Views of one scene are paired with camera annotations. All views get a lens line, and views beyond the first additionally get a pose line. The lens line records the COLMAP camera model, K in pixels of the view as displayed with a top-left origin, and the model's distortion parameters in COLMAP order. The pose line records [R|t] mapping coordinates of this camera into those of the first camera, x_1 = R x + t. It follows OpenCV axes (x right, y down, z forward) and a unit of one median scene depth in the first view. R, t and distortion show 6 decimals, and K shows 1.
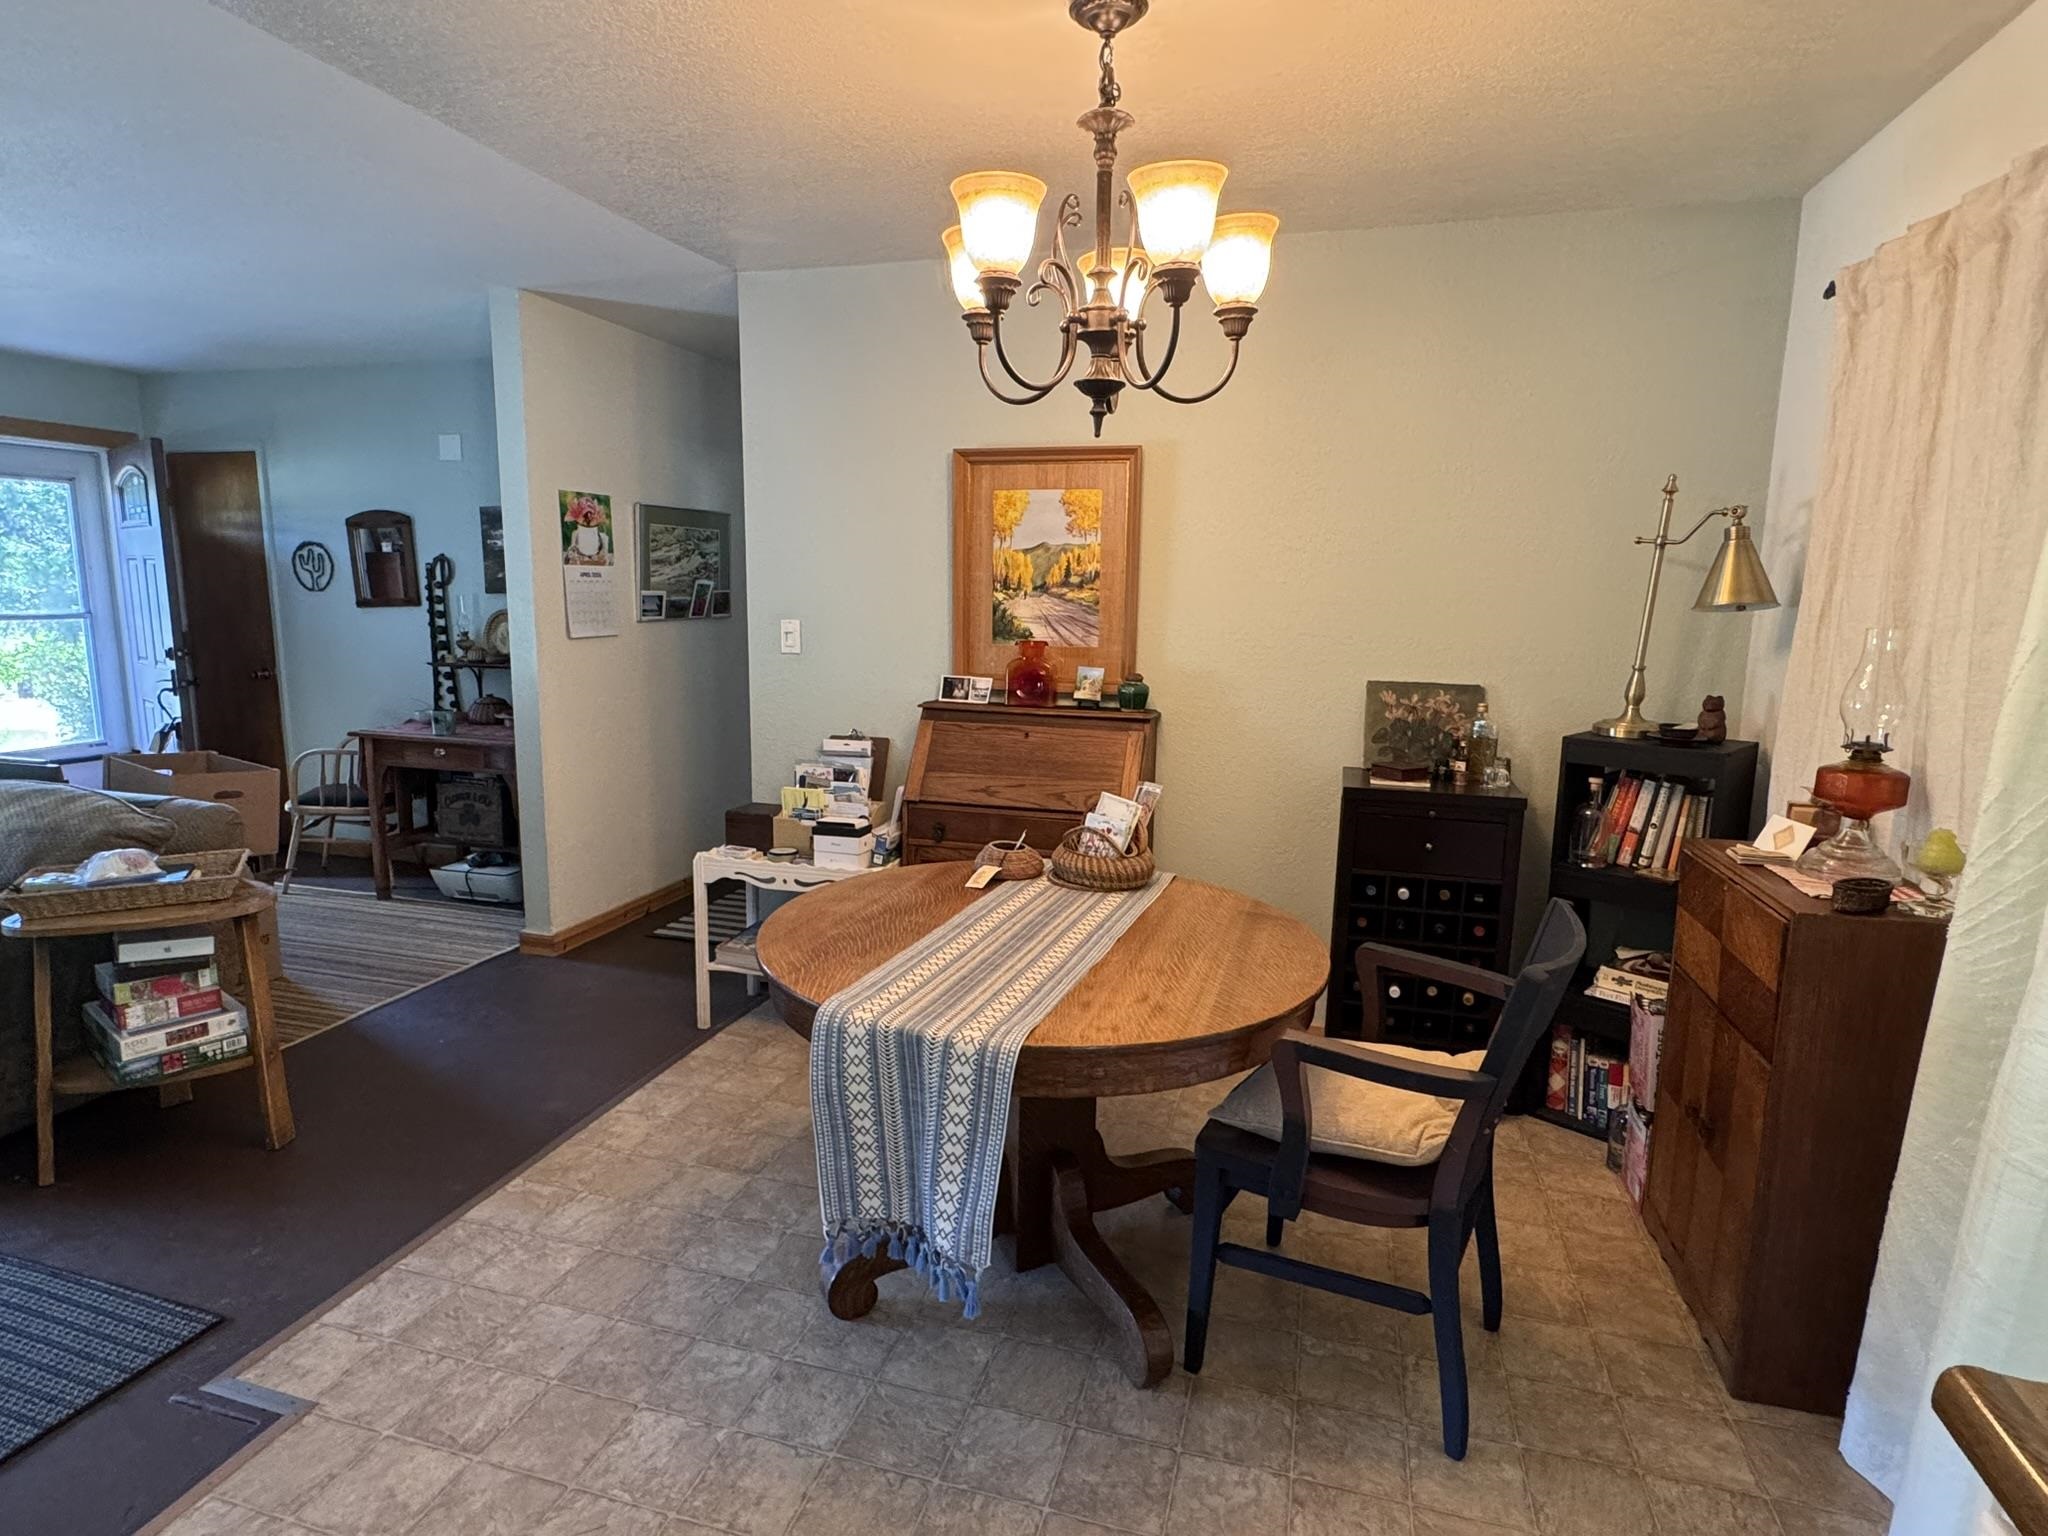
lens RADIAL K [[1086.5, 0, 1018.7], [0, 1086.5, 760.4], [0, 0, 1]] dist [-0.000648, -0.000169]
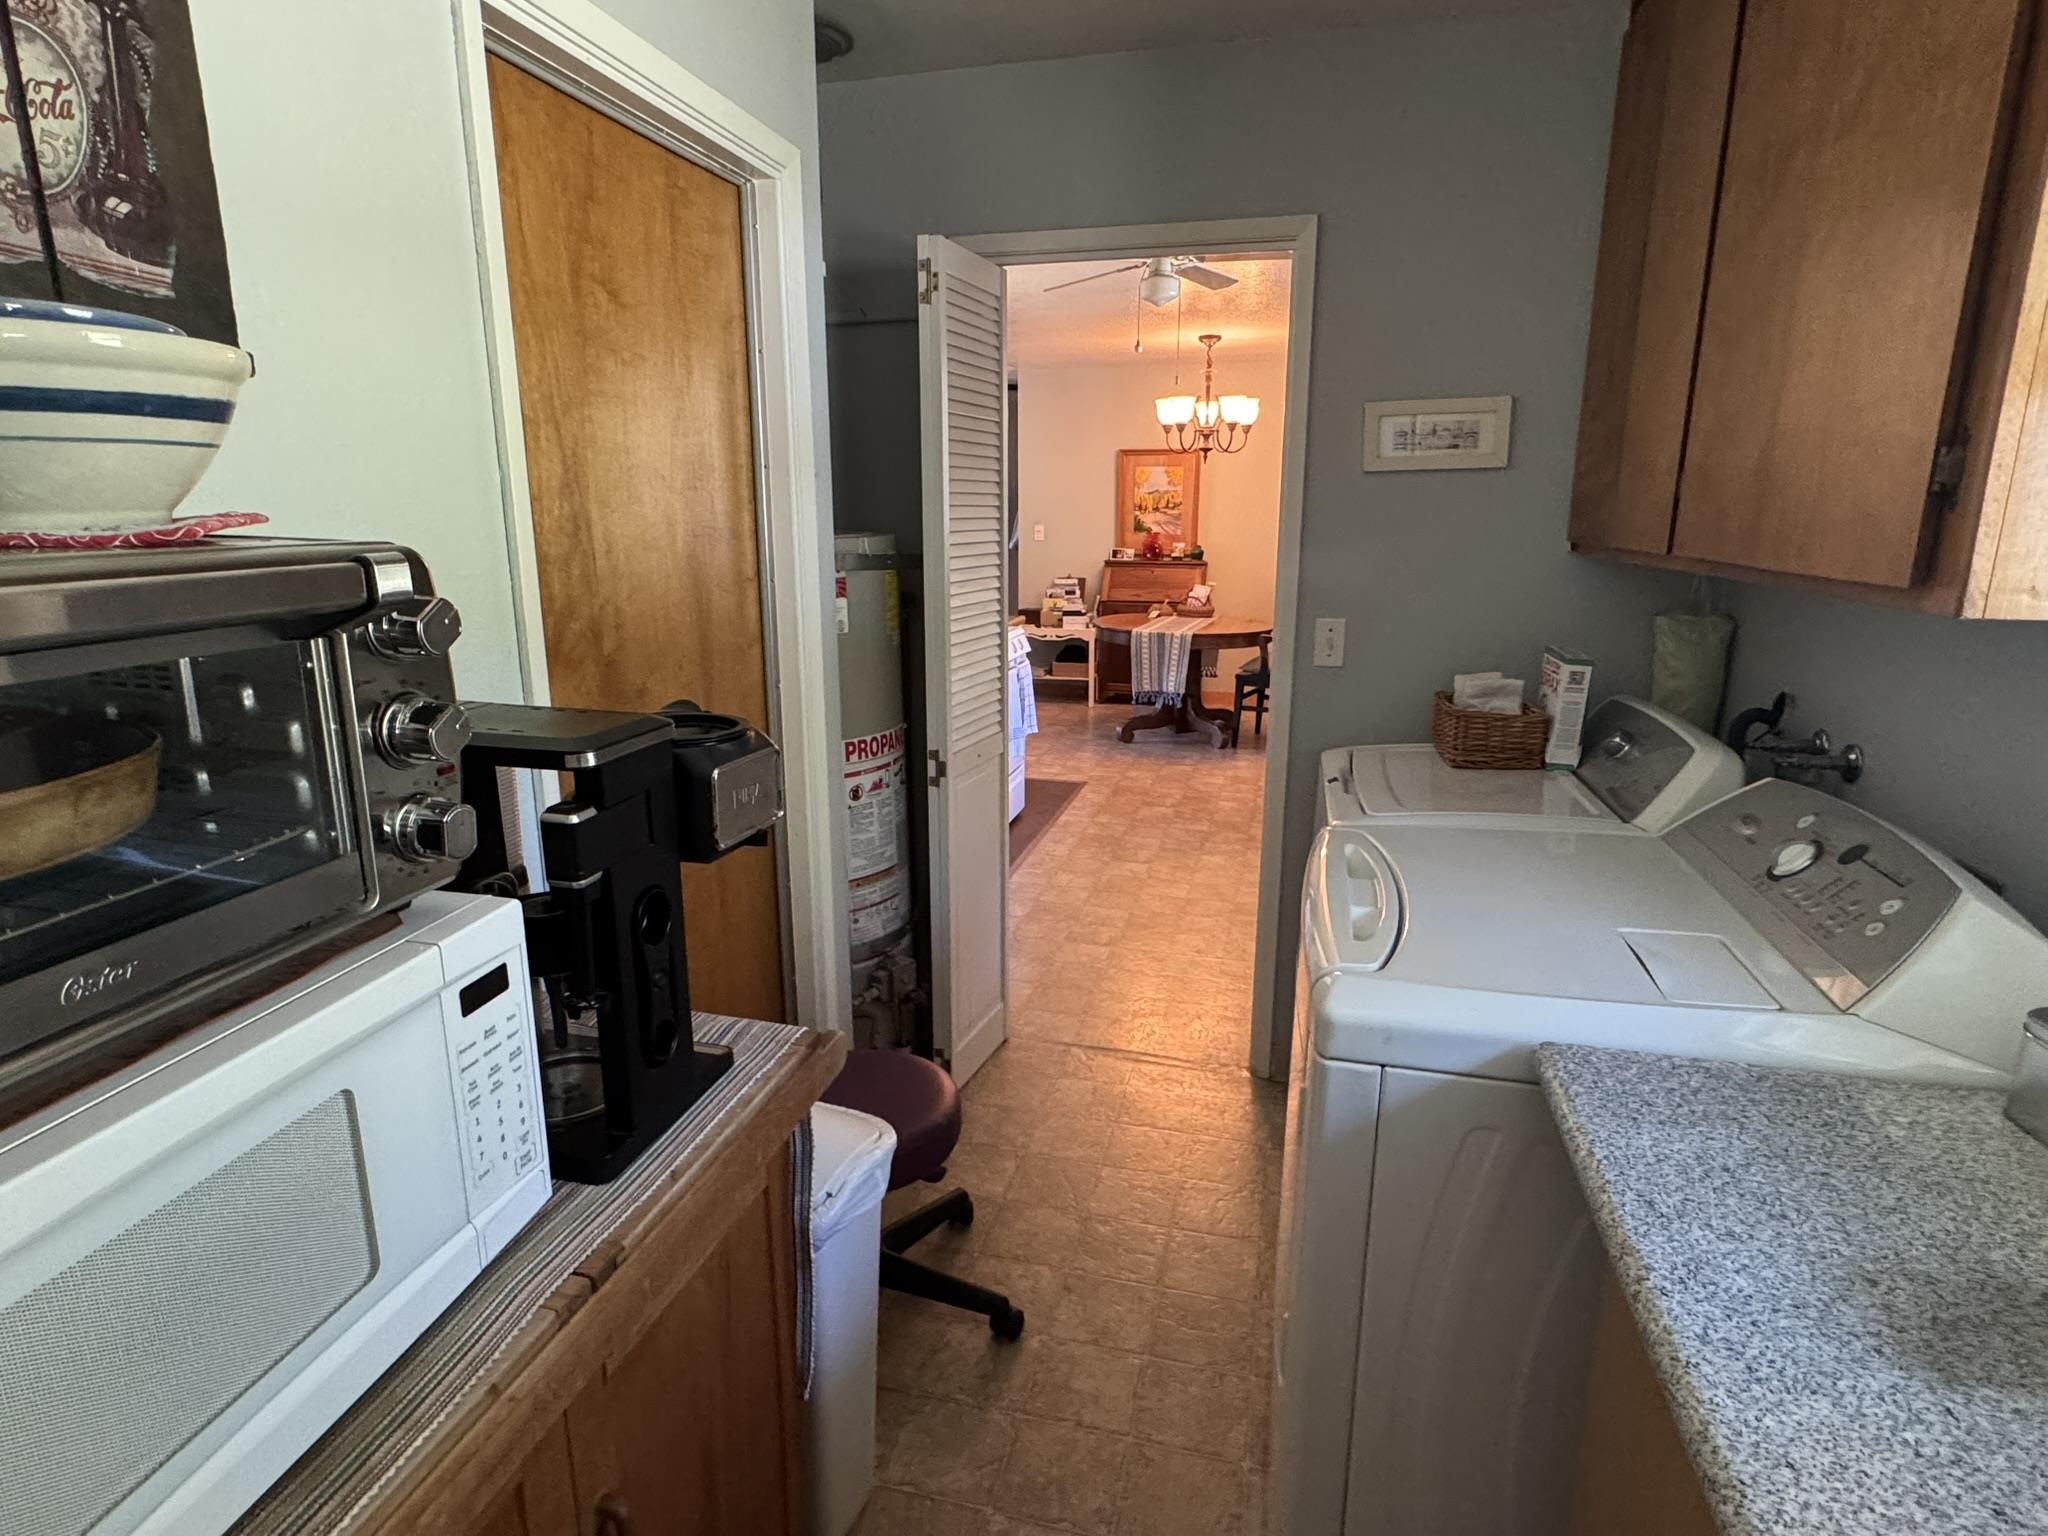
lens RADIAL K [[1086.5, 0, 1019.9], [0, 1086.5, 766.9], [0, 0, 1]] dist [-0.000648, -0.000169]
pose [[0.999352, -0.020816, 0.029358, -0.354919], [0.018404, 0.996610, 0.080180, 0.202790], [-0.030928, -0.079588, 0.996348, -1.376065]]
